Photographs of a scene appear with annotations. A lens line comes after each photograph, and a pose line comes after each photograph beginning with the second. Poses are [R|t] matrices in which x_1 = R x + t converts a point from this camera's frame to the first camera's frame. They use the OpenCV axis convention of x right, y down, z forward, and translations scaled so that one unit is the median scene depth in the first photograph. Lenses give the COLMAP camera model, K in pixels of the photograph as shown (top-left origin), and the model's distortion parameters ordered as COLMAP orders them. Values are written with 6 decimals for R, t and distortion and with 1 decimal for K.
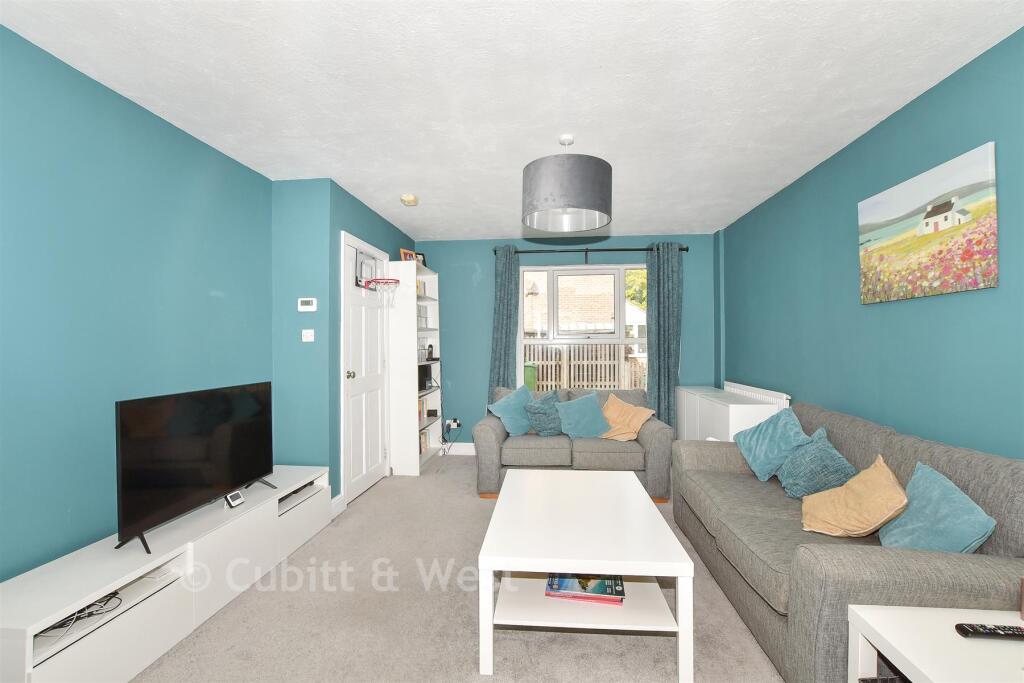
lens RADIAL K [[454.1, 0, 514.6], [0, 454.1, 340.5], [0, 0, 1]] dist [-0.027643, 0.014328]
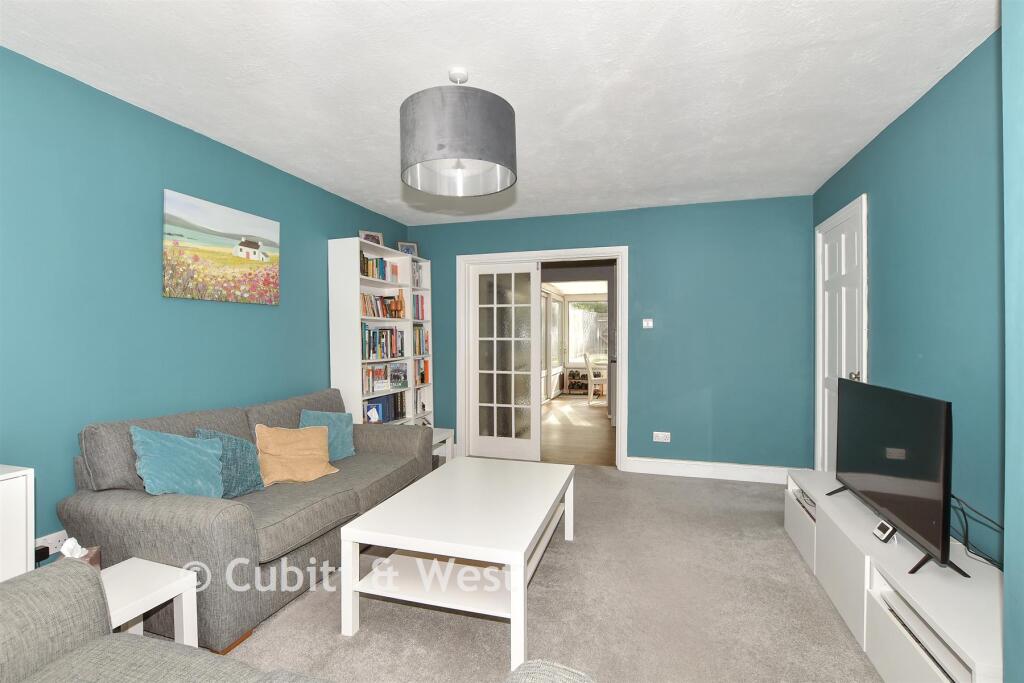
lens RADIAL K [[454.1, 0, 514.6], [0, 454.1, 340.5], [0, 0, 1]] dist [-0.027643, 0.014328]
pose [[-0.976460, 0.007598, 0.215563, -0.168771], [0.007742, 0.999970, -0.000175, 0.020452], [-0.215558, 0.001498, -0.976490, 1.966220]]
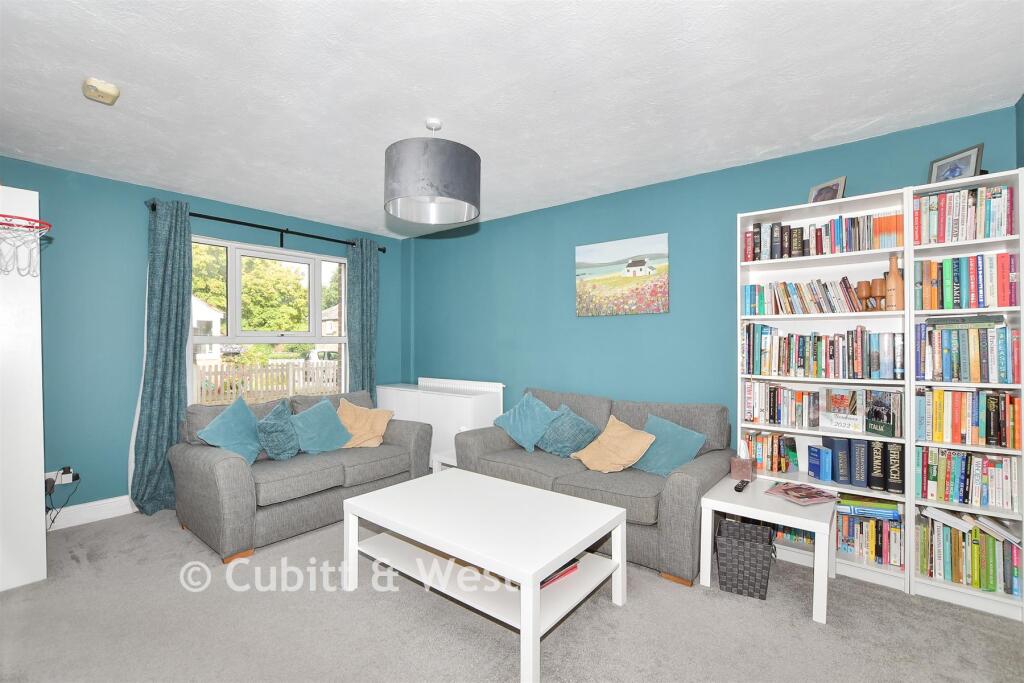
lens RADIAL K [[454.1, 0, 514.6], [0, 454.1, 340.5], [0, 0, 1]] dist [-0.027643, 0.014328]
pose [[0.555271, 0.004525, 0.831657, -0.633983], [-0.007803, 0.999970, -0.000231, 0.000140], [-0.831633, -0.006361, 0.555289, 0.384072]]
